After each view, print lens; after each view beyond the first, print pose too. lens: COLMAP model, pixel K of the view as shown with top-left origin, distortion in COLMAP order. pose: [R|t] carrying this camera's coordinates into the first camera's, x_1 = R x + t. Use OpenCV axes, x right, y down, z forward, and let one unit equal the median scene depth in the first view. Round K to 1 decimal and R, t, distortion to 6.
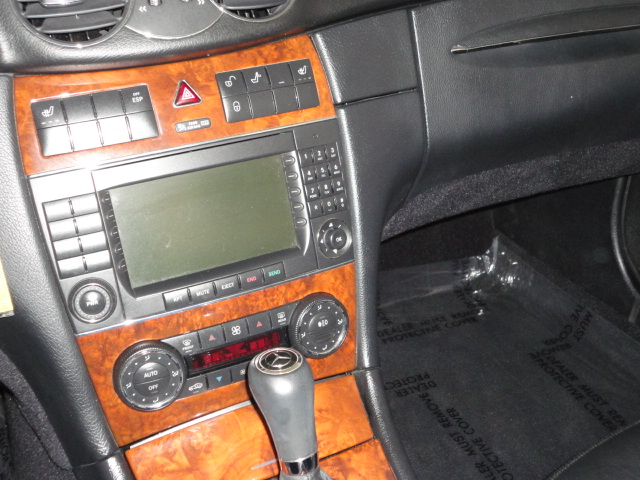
lens RADIAL K [[804.4, 0, 318.9], [0, 804.4, 241.5], [0, 0, 1]] dist [-0.008419, 0.000000]
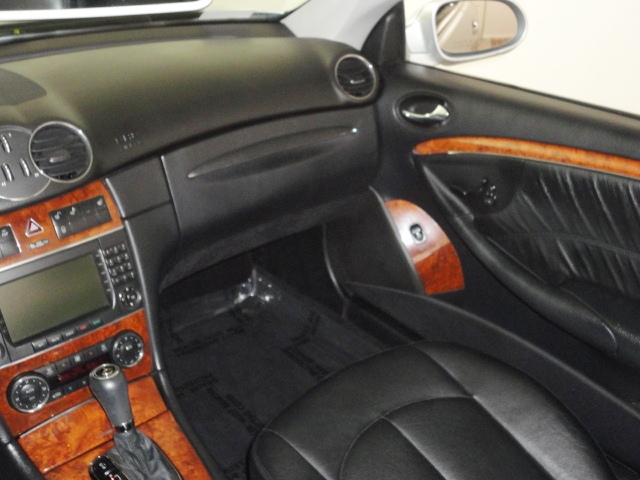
lens RADIAL K [[804.4, 0, 319.9], [0, 804.4, 241.5], [0, 0, 1]] dist [-0.008419, 0.000000]
pose [[0.964526, -0.110855, 0.239587, 0.011886], [0.115604, 0.993278, -0.005815, -0.064460], [-0.237332, 0.033306, 0.970858, -0.755377]]
